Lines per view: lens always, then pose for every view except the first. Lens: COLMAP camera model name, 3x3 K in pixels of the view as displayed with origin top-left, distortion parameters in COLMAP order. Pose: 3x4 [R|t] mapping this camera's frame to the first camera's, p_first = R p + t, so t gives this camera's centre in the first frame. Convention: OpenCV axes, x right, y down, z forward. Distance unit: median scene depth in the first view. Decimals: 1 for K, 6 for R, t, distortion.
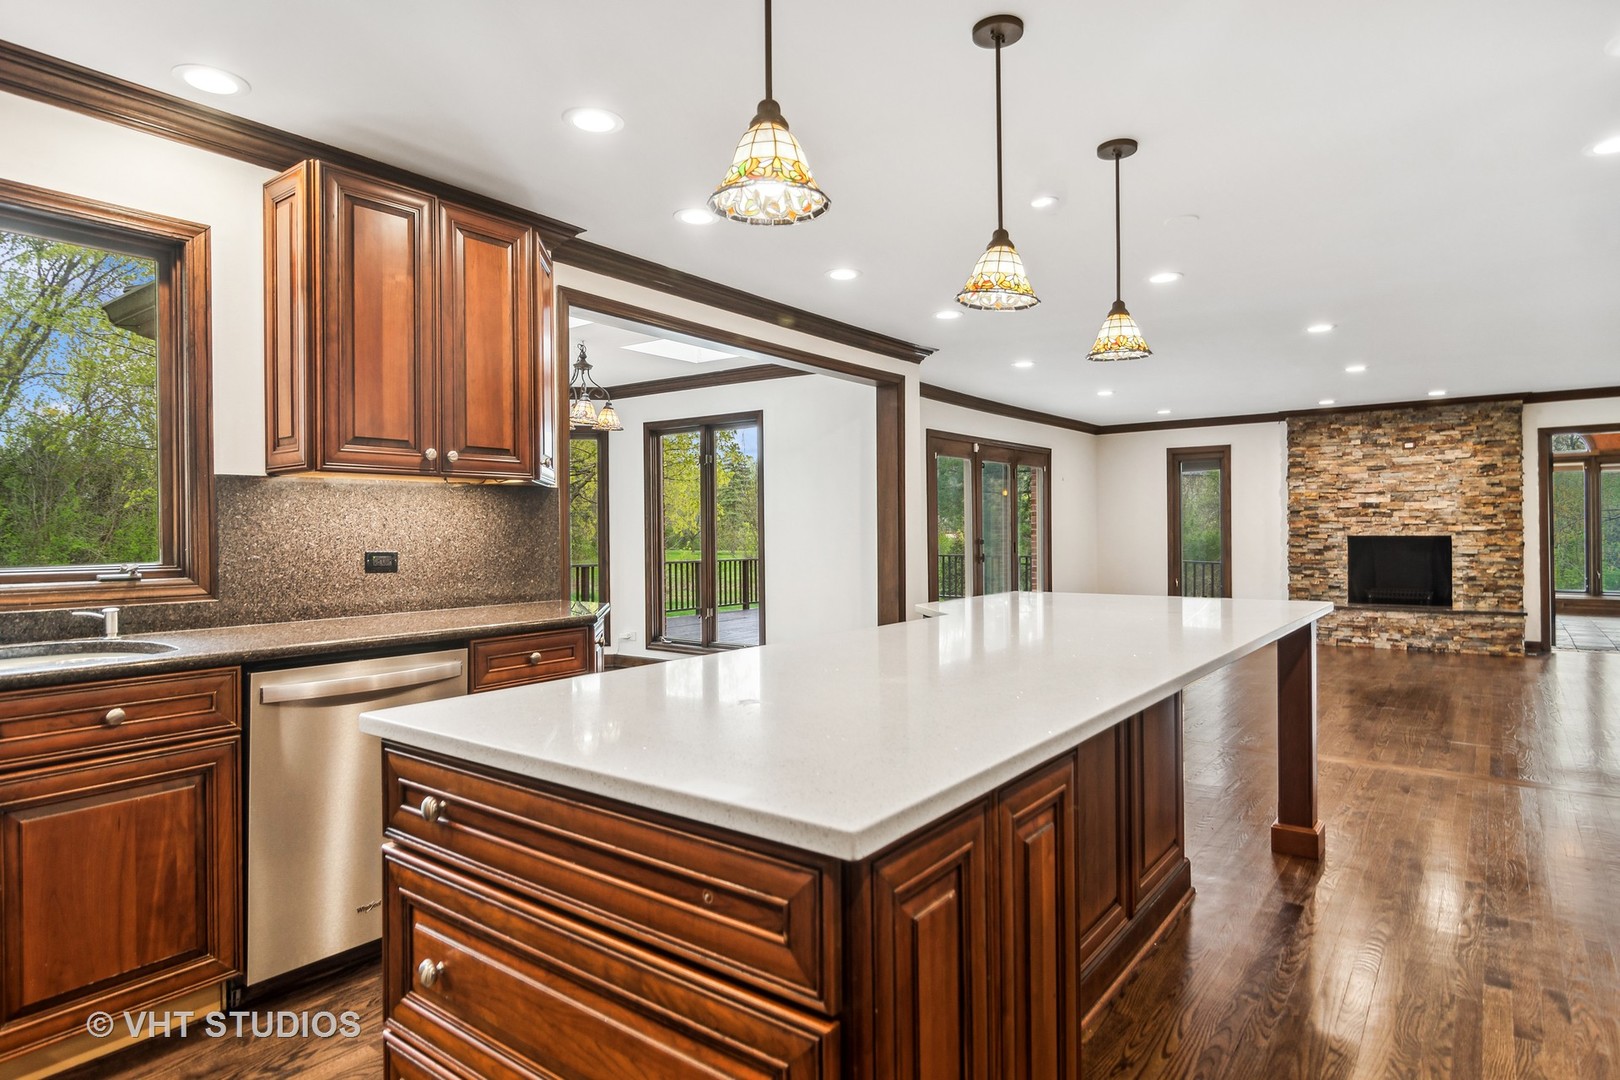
lens RADIAL K [[890.9, 0, 816.8], [0, 890.9, 543.2], [0, 0, 1]] dist [-0.000275, 0.001585]
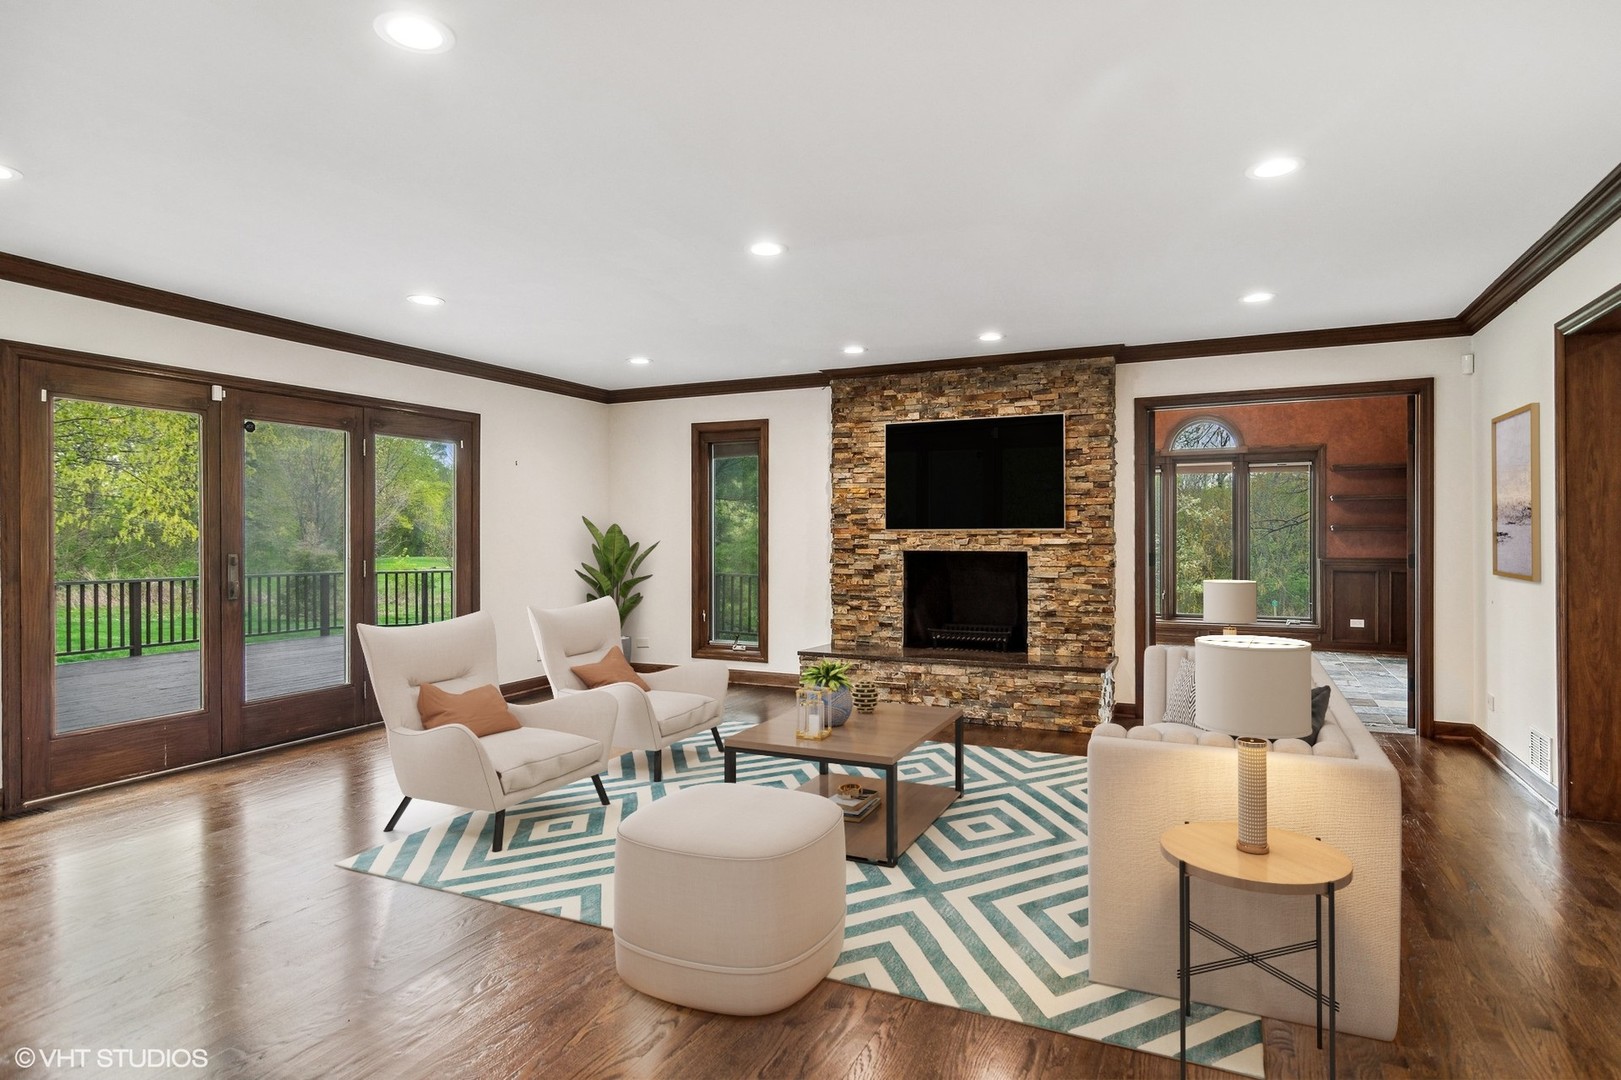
lens RADIAL K [[871.6, 0, 807.9], [0, 871.6, 551.7], [0, 0, 1]] dist [-0.001922, -0.000071]
pose [[0.981134, 0.003275, 0.193304, 0.415514], [-0.003567, 0.999993, 0.001160, -0.008568], [-0.193298, -0.001828, 0.981138, 0.369368]]
